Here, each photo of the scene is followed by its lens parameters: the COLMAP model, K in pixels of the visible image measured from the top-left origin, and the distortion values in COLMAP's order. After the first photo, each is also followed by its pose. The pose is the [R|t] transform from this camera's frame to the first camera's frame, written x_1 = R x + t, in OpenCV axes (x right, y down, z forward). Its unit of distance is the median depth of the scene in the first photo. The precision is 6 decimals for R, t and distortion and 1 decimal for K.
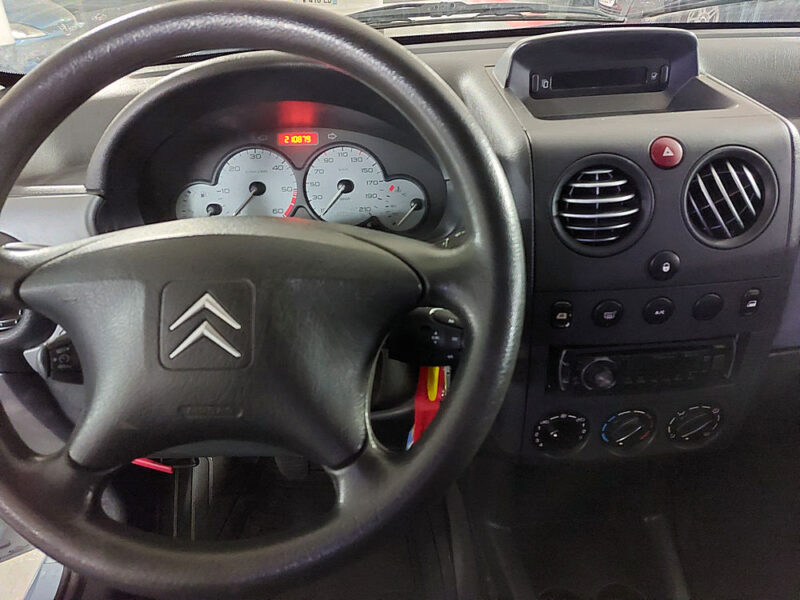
lens RADIAL K [[568.8, 0, 401.1], [0, 568.8, 301.2], [0, 0, 1]] dist [0.062992, -0.010604]
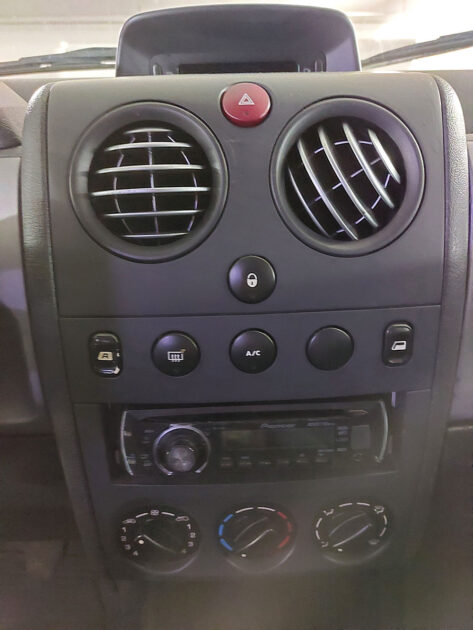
lens RADIAL K [[447.9, 0, 234.8], [0, 447.9, 315.6], [0, 0, 1]] dist [0.062992, -0.010604]
pose [[0.999539, 0.025531, -0.016441, 0.432431], [-0.027545, 0.990189, -0.136992, 0.046210], [0.012783, 0.137382, 0.990436, 0.497456]]
